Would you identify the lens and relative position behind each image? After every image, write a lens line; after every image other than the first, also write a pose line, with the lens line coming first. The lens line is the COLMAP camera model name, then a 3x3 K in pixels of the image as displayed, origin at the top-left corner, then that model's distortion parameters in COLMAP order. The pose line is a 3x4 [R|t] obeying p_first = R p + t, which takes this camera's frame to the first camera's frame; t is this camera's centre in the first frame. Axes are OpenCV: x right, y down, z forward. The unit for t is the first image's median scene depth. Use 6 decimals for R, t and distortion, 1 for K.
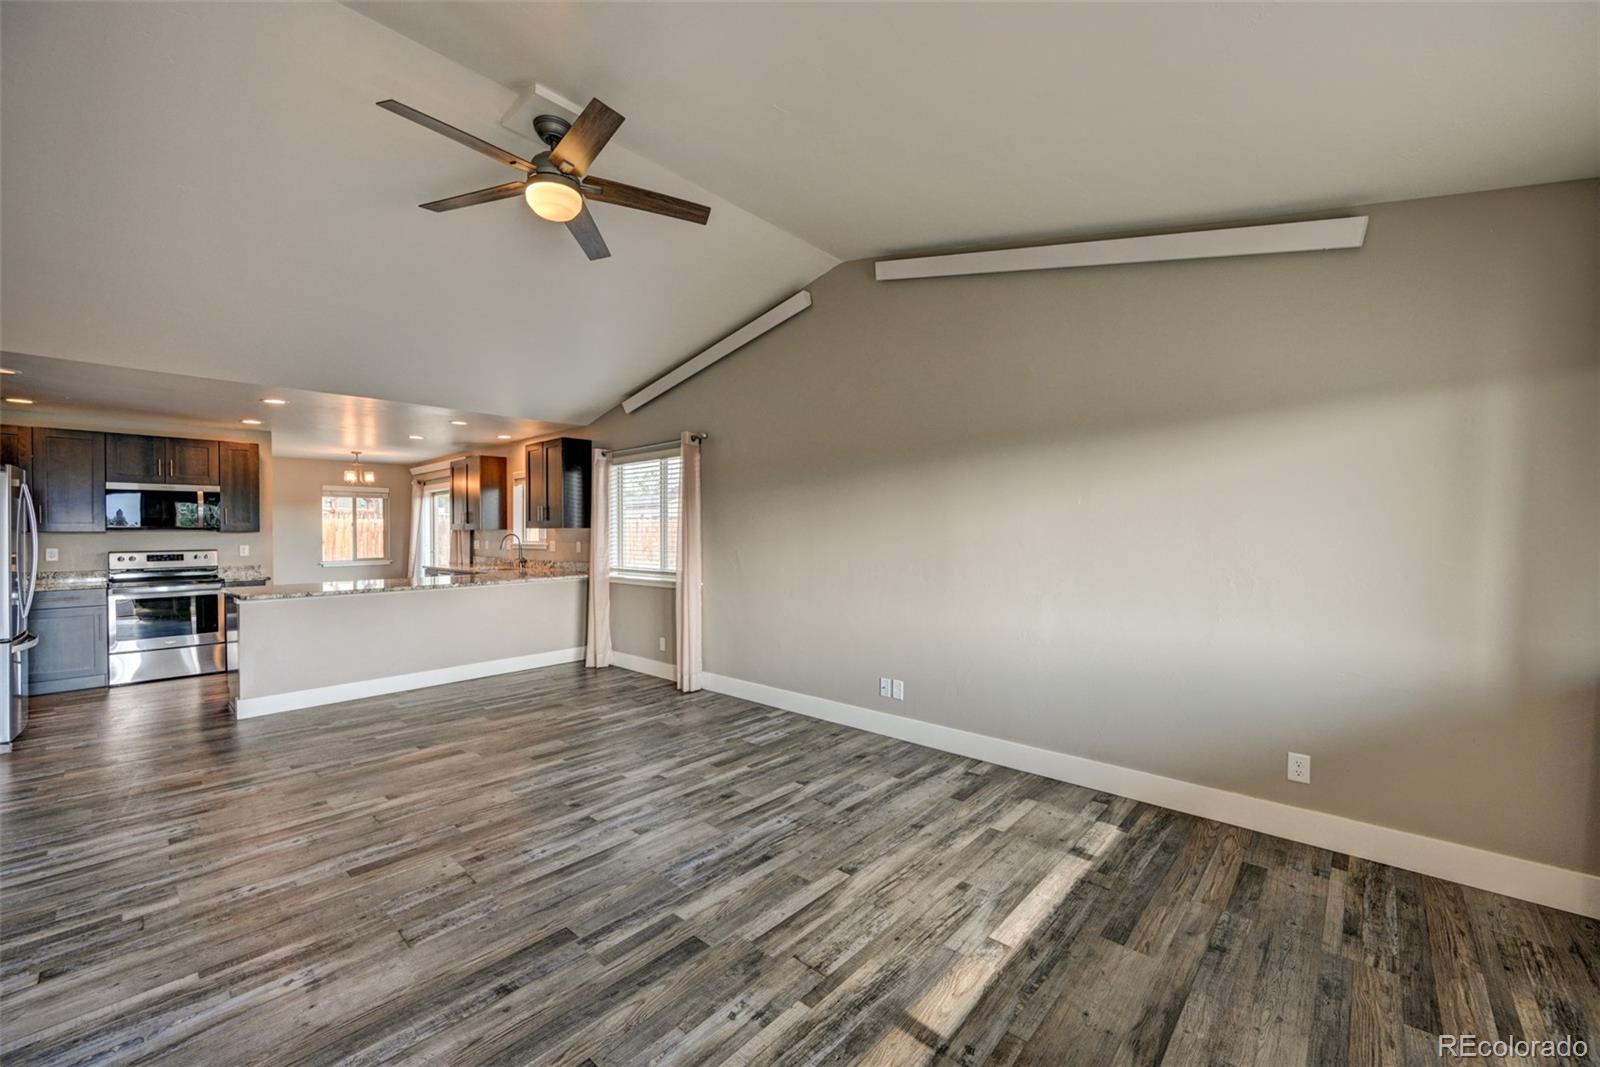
lens RADIAL K [[632.8, 0, 806.6], [0, 632.8, 535.4], [0, 0, 1]] dist [-0.002397, 0.000913]
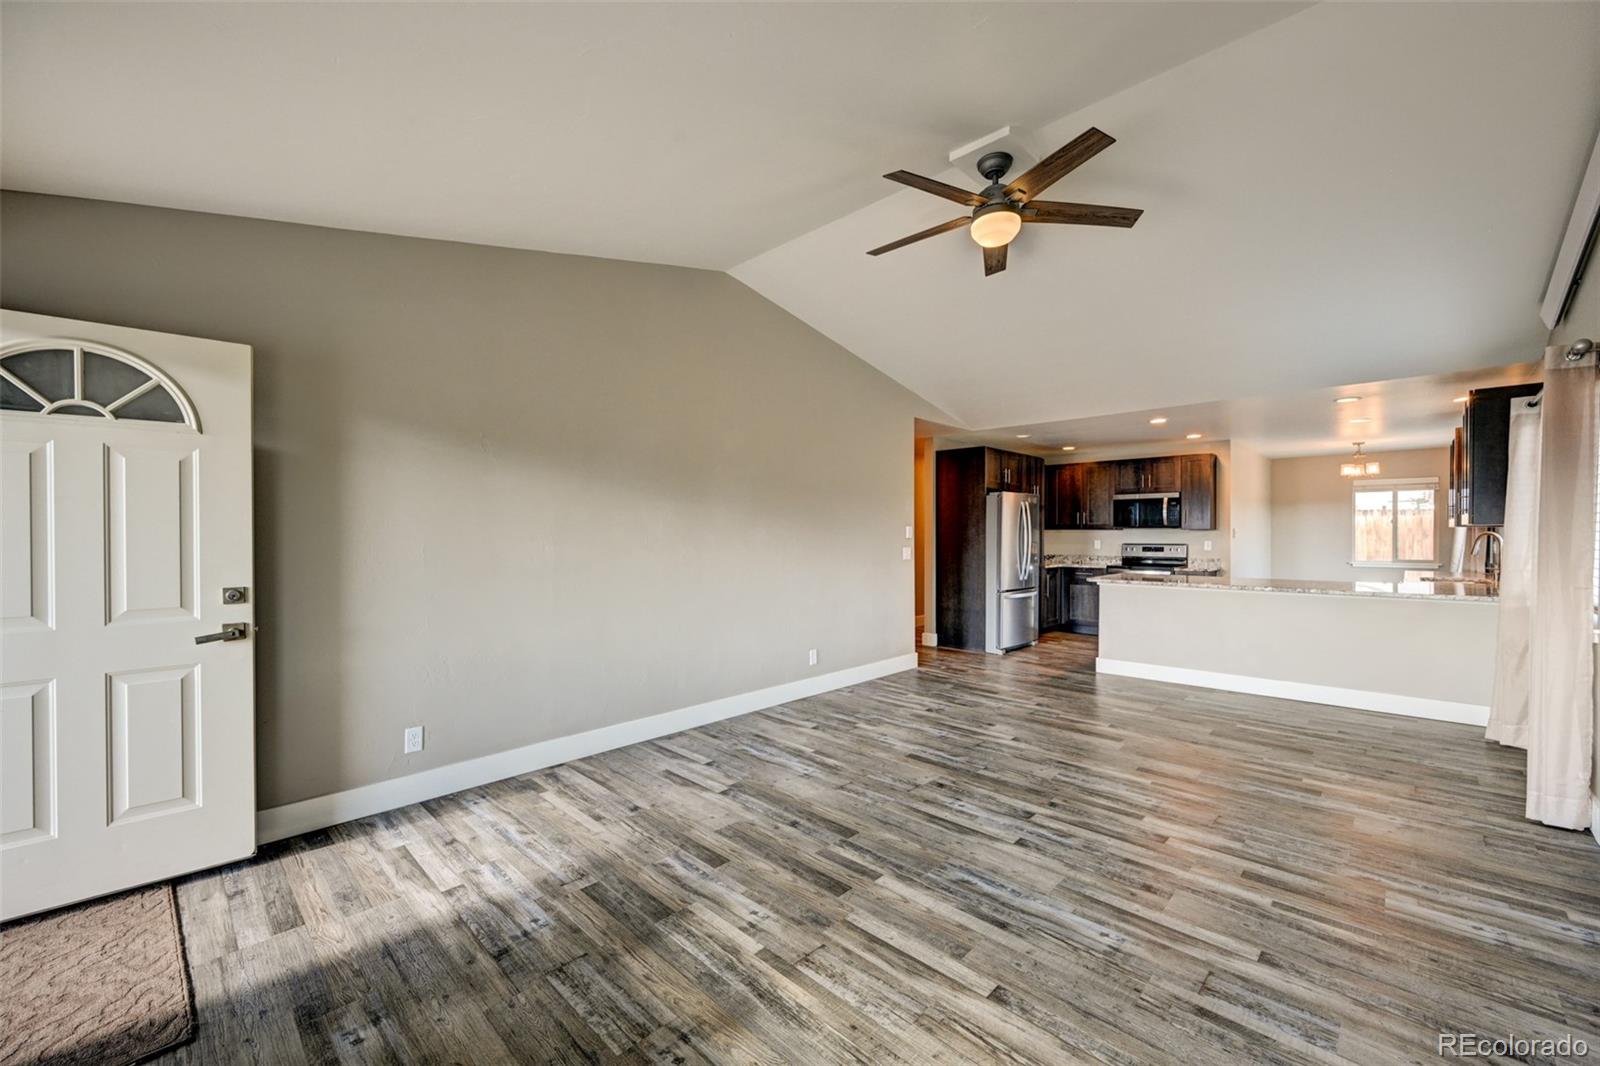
lens RADIAL K [[629.9, 0, 807.0], [0, 629.9, 536.3], [0, 0, 1]] dist [-0.000742, 0.001183]
pose [[-0.030606, 0.011890, -0.999461, 0.523371], [-0.005266, 0.999913, 0.012057, -0.005955], [0.999518, 0.005632, -0.030541, 0.525081]]
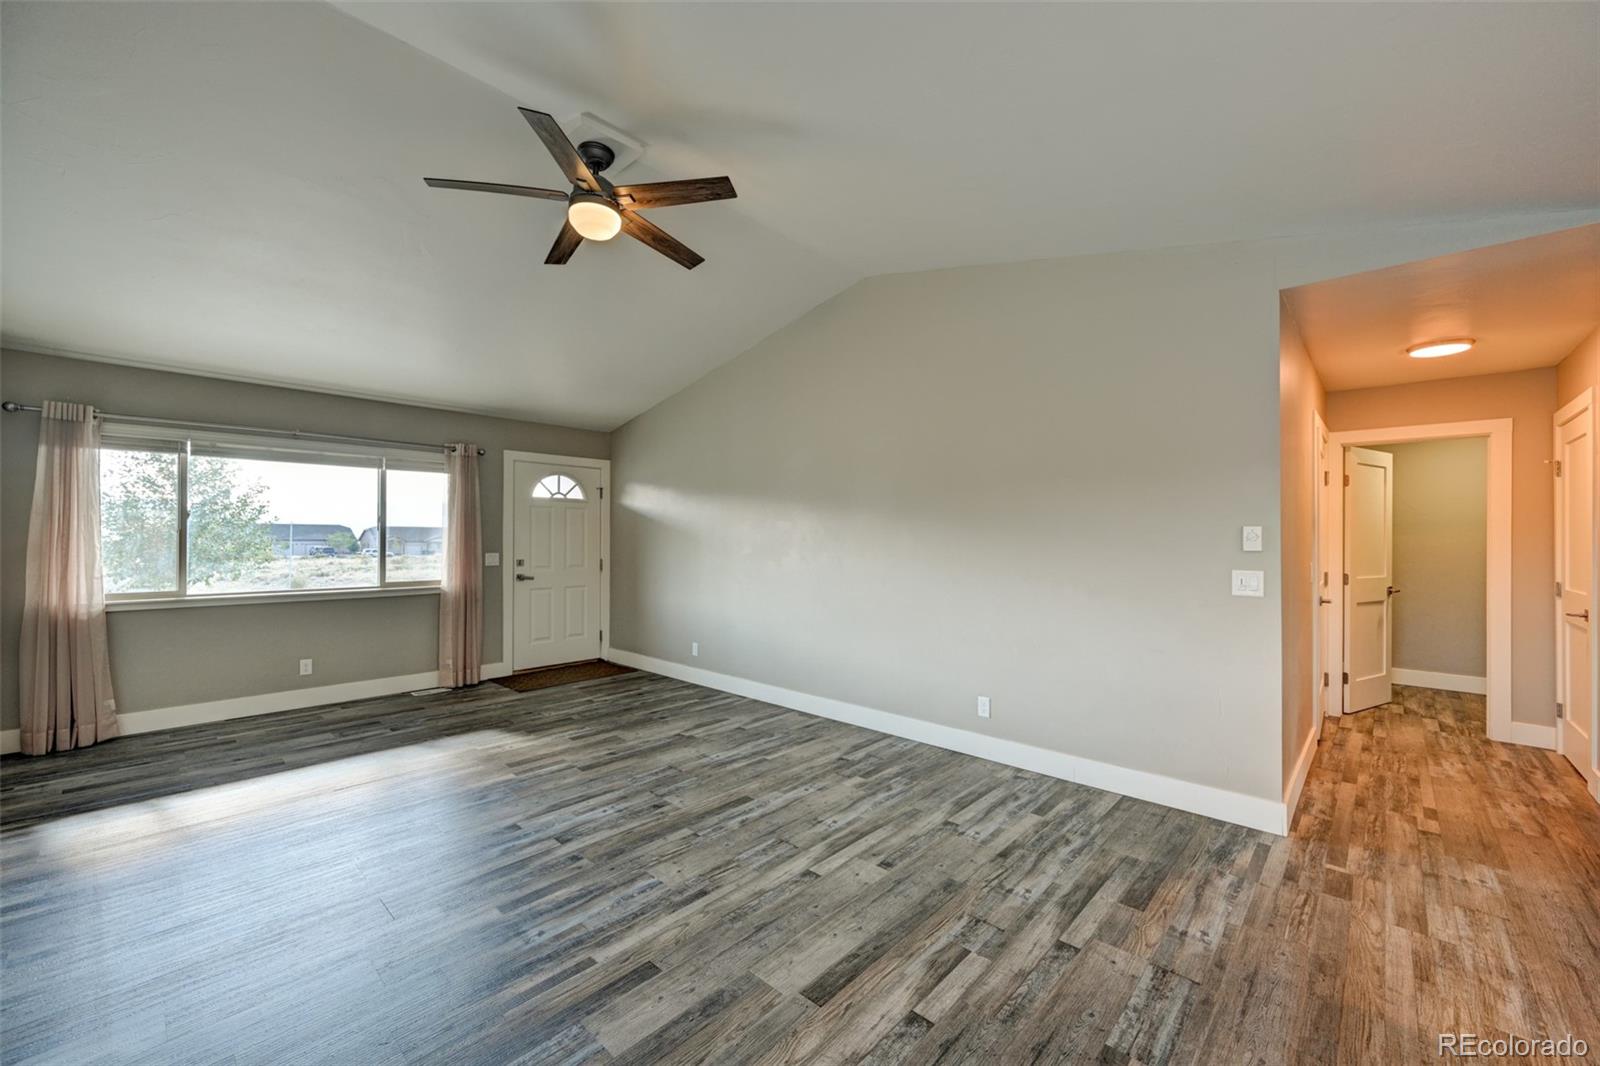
lens RADIAL K [[629.9, 0, 807.0], [0, 629.9, 536.3], [0, 0, 1]] dist [-0.000742, 0.001183]
pose [[-0.999945, 0.002563, 0.010208, -0.563113], [0.002576, 0.999996, 0.001185, -0.003896], [-0.010205, 0.001211, -0.999947, 1.512377]]
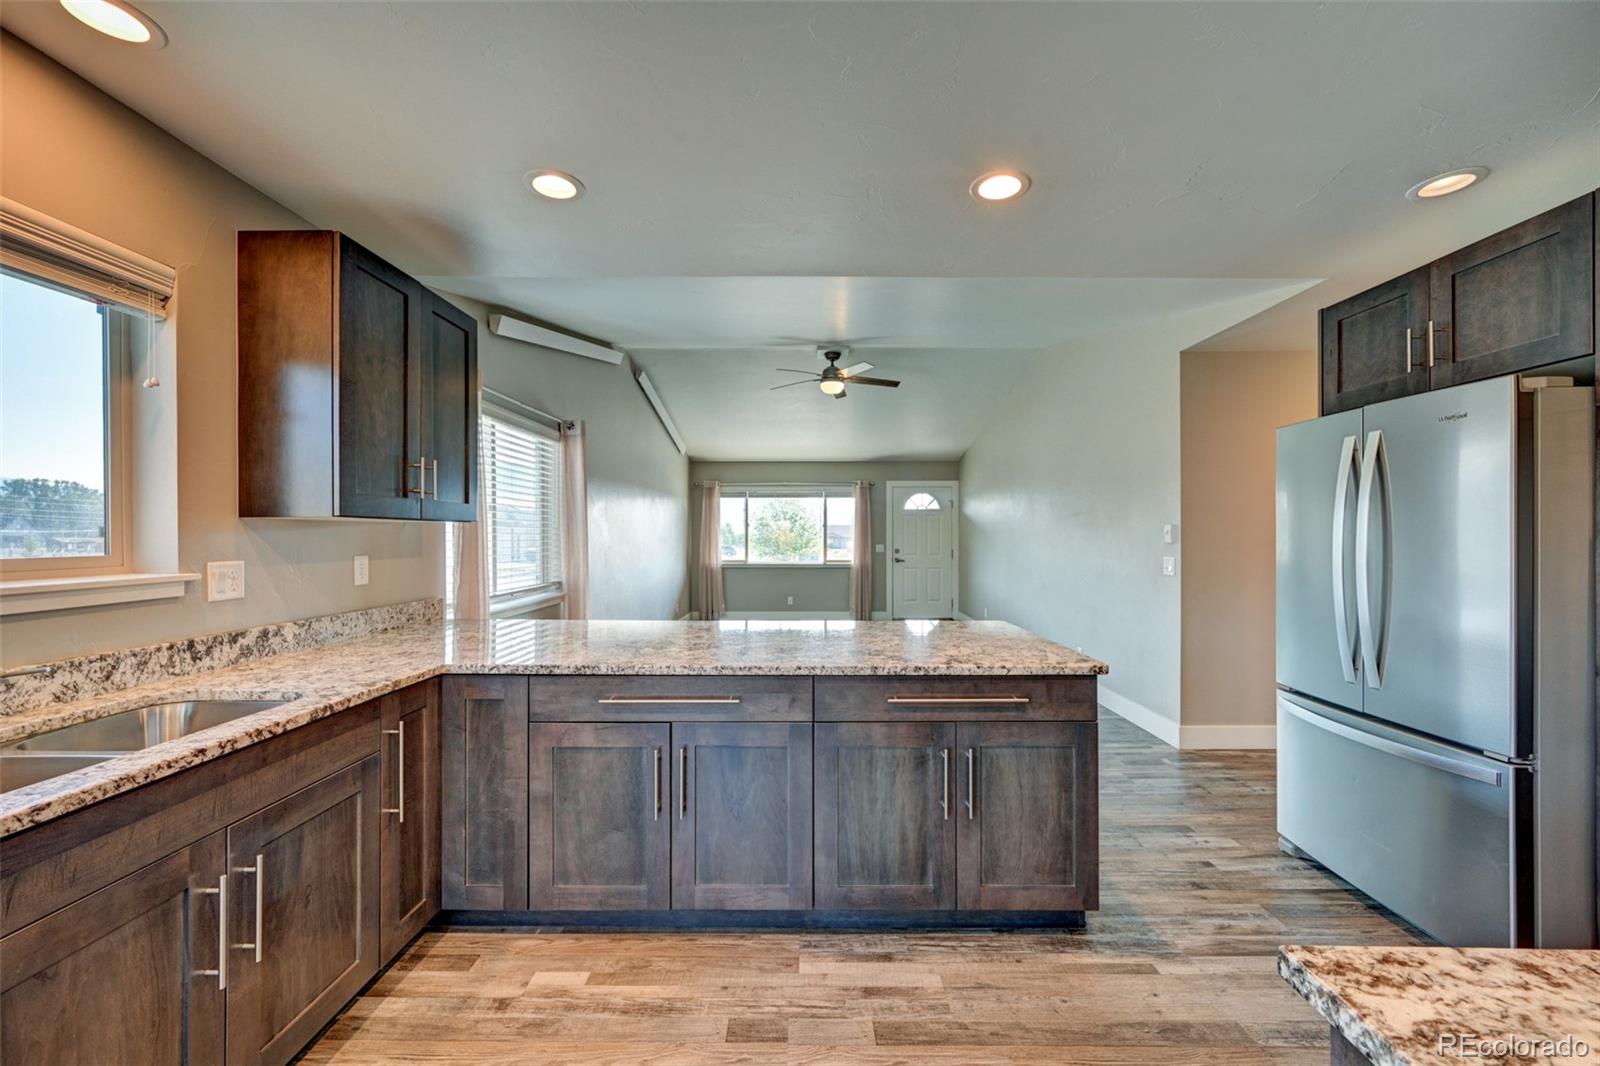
lens RADIAL K [[629.9, 0, 807.0], [0, 629.9, 536.3], [0, 0, 1]] dist [-0.000742, 0.001183]
pose [[-0.669096, 0.005202, 0.743158, -1.475157], [0.008371, 0.999965, 0.000537, 0.000498], [-0.743129, 0.006580, -0.669116, 1.893973]]
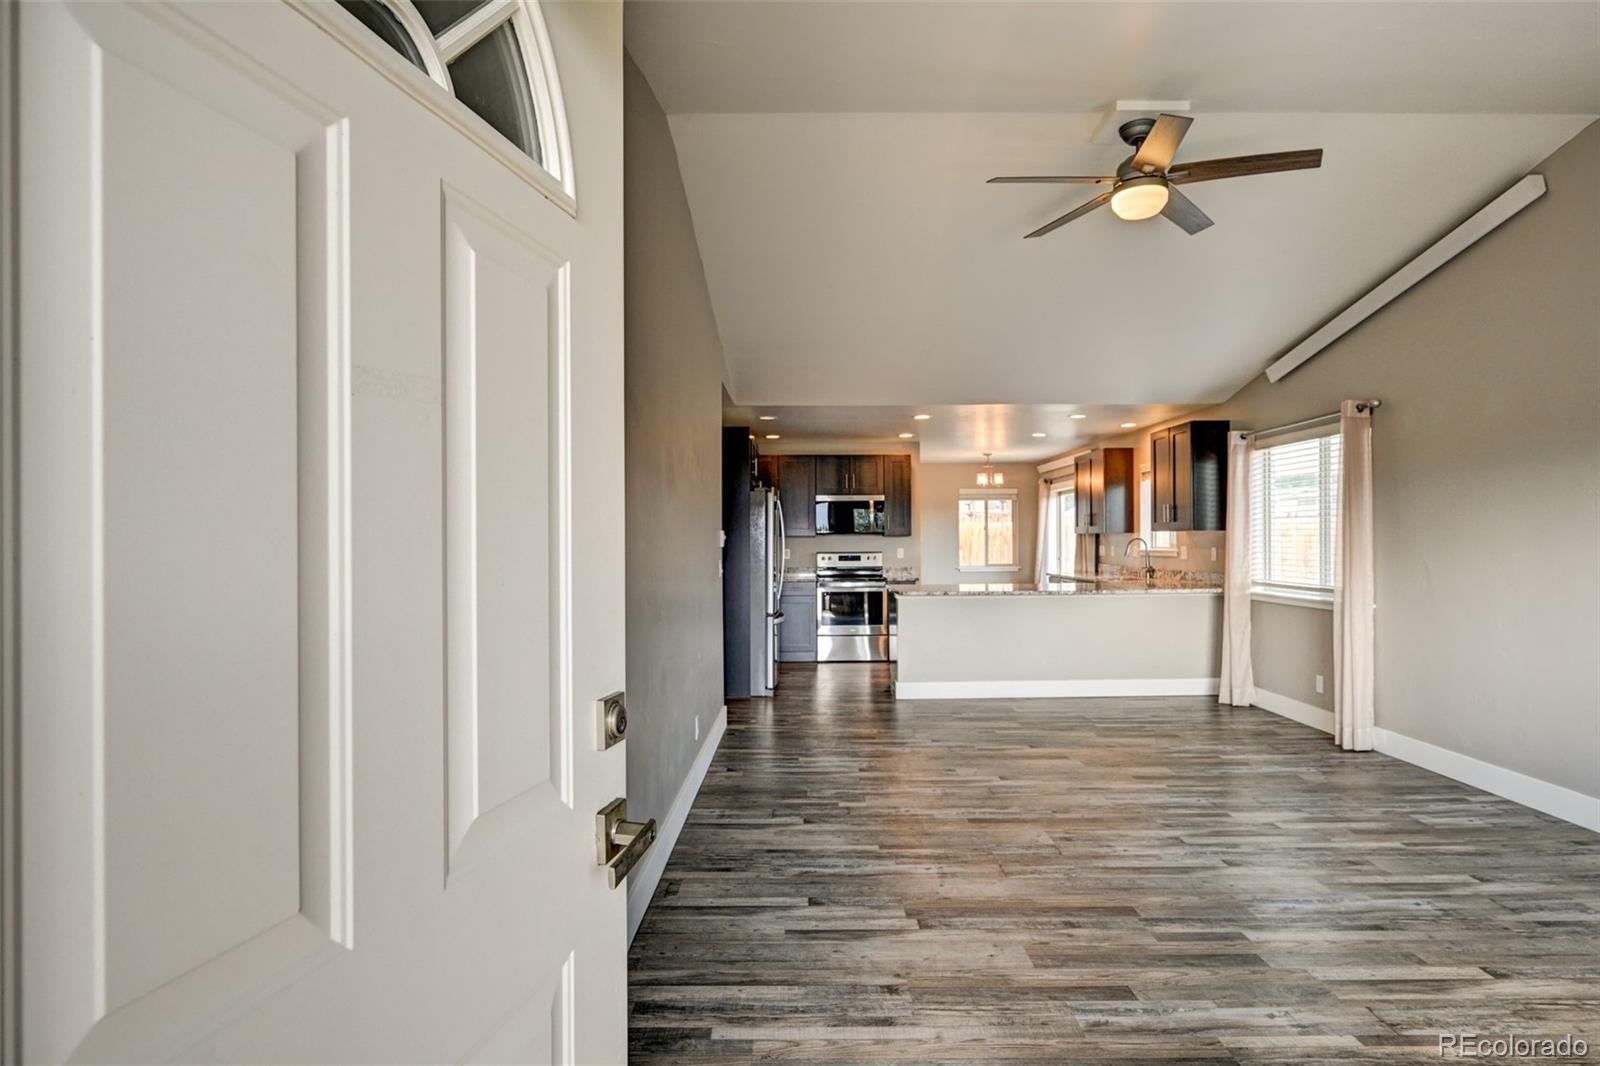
lens RADIAL K [[862.8, 0, 804.8], [0, 862.8, 535.6], [0, 0, 1]] dist [-0.001865, 0.000645]
pose [[0.671104, -0.001599, -0.741362, 0.185037], [-0.002854, 0.999985, -0.004740, 0.002558], [0.741358, 0.005297, 0.671089, -0.217735]]
